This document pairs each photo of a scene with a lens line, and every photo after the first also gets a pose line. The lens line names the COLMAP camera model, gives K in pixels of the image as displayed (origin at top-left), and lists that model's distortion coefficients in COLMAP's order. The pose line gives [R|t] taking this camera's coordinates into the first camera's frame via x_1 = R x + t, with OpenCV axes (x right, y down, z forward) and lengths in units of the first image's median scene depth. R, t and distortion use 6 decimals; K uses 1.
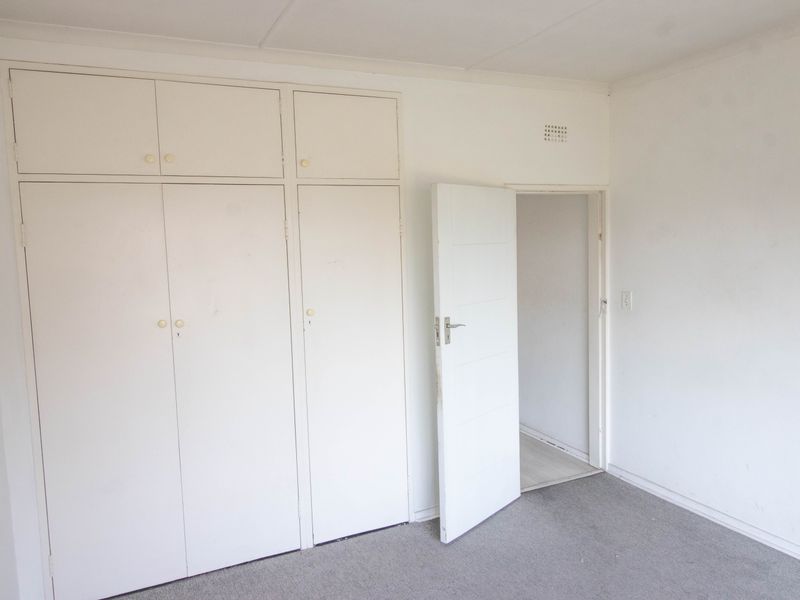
lens RADIAL K [[560.8, 0, 398.8], [0, 560.8, 281.0], [0, 0, 1]] dist [0.003102, -0.003958]
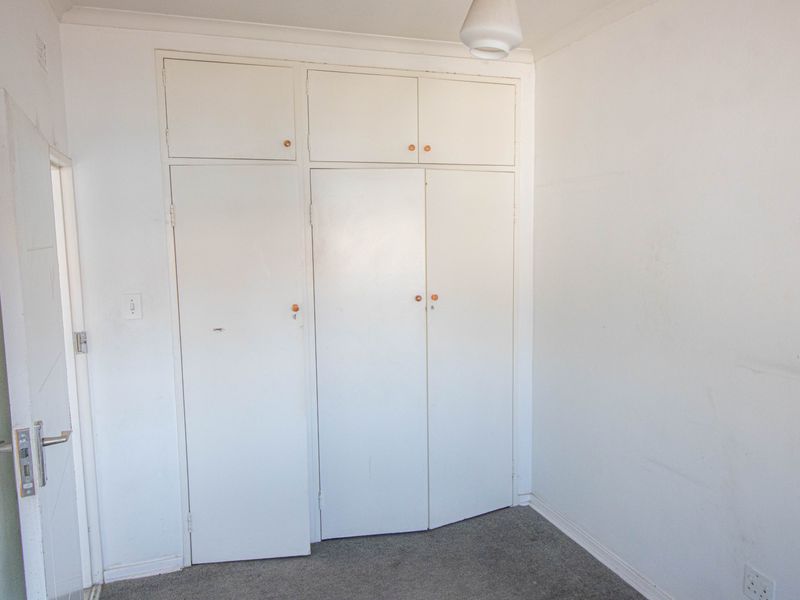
lens RADIAL K [[575.8, 0, 396.2], [0, 575.8, 276.3], [0, 0, 1]] dist [-0.001487, -0.002703]
pose [[0.996334, 0.025723, -0.081588, -0.173550], [-0.024490, 0.999571, 0.016082, 0.008230], [0.081966, -0.014025, 0.996536, -0.067023]]
